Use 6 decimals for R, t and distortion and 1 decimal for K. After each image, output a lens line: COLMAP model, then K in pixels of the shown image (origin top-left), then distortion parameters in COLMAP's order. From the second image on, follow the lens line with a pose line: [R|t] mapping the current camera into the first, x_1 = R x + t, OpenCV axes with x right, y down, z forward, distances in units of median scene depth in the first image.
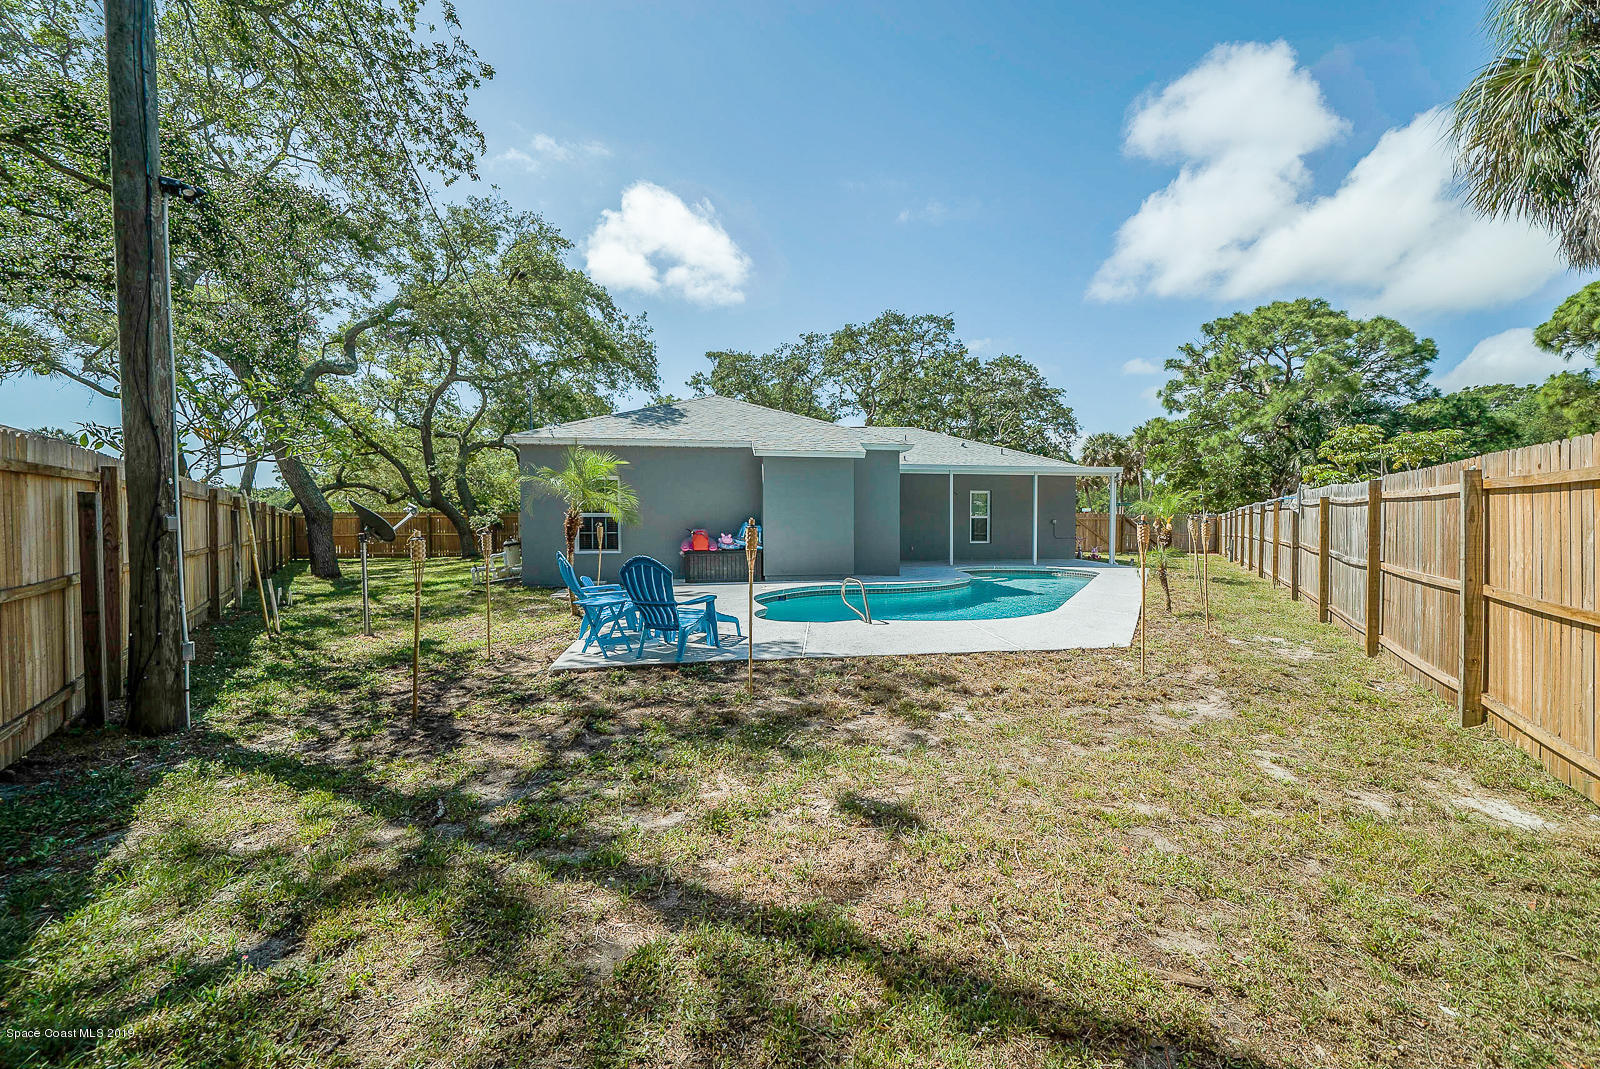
lens RADIAL K [[647.0, 0, 800.0], [0, 647.0, 534.5], [0, 0, 1]] dist [-0.000255, 0.000007]
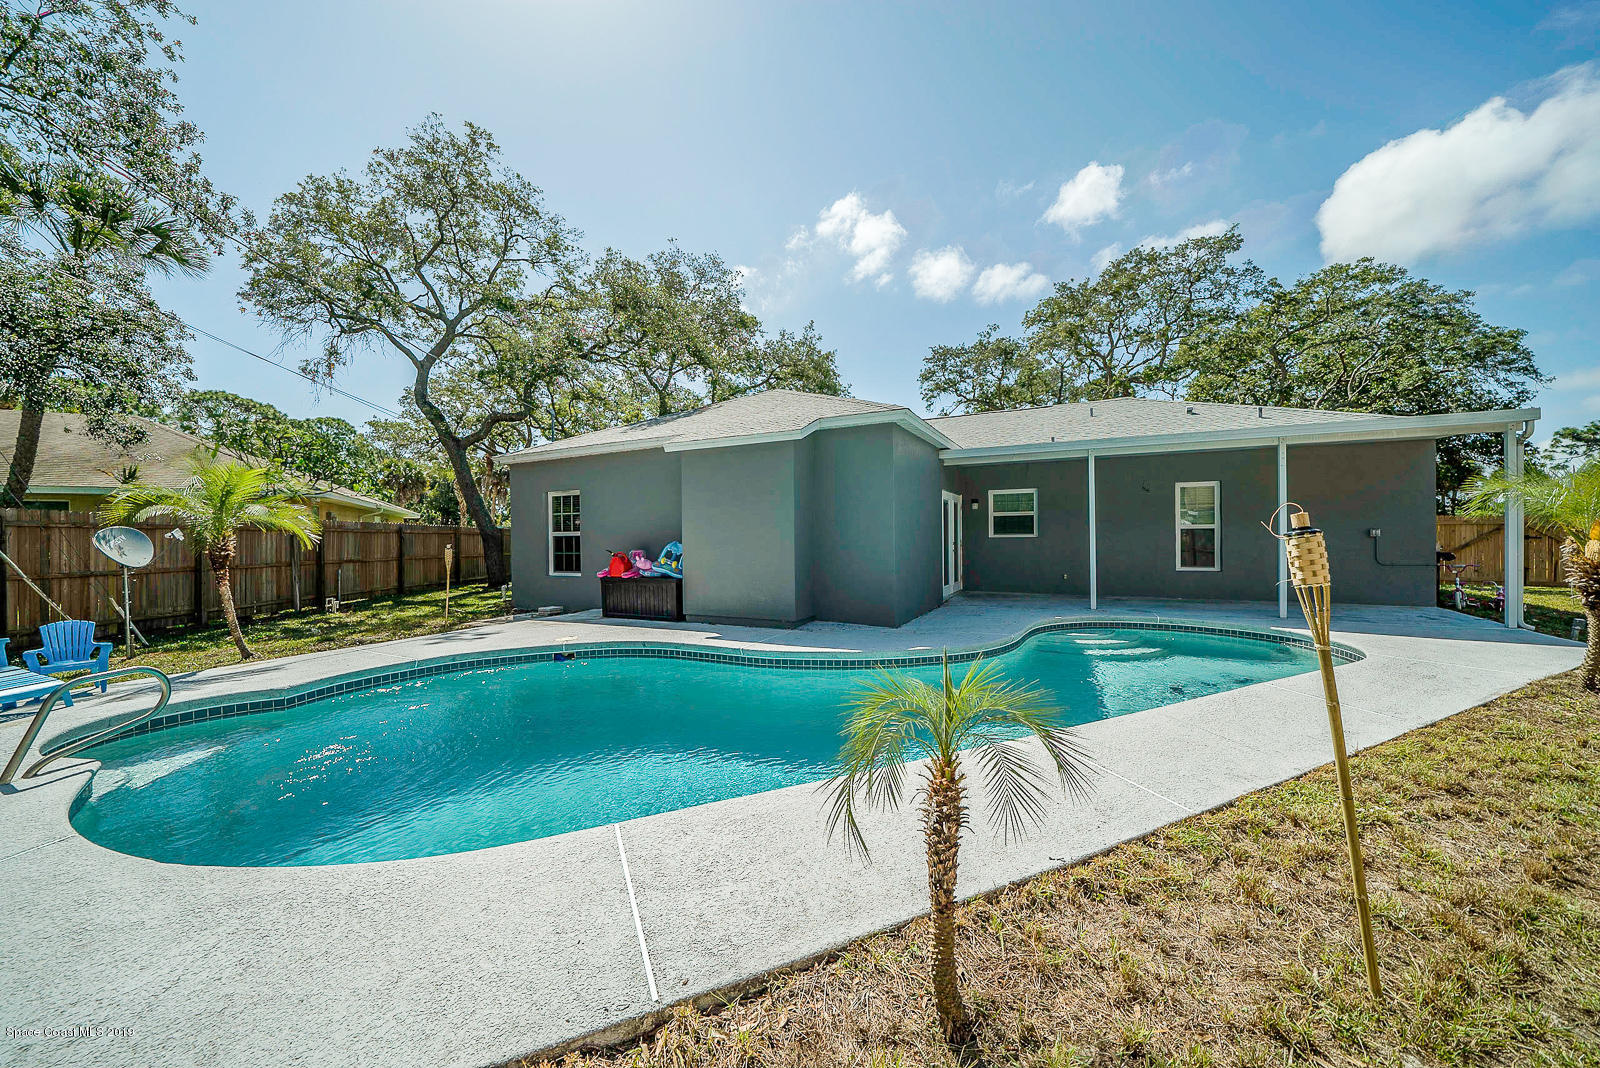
lens RADIAL K [[562.0, 0, 825.1], [0, 562.0, 533.9], [0, 0, 1]] dist [-0.001122, -0.000084]
pose [[0.821911, -0.010011, -0.569528, 0.258041], [0.000950, 0.999868, -0.016205, -0.009876], [0.569615, 0.012778, 0.821812, 0.328267]]
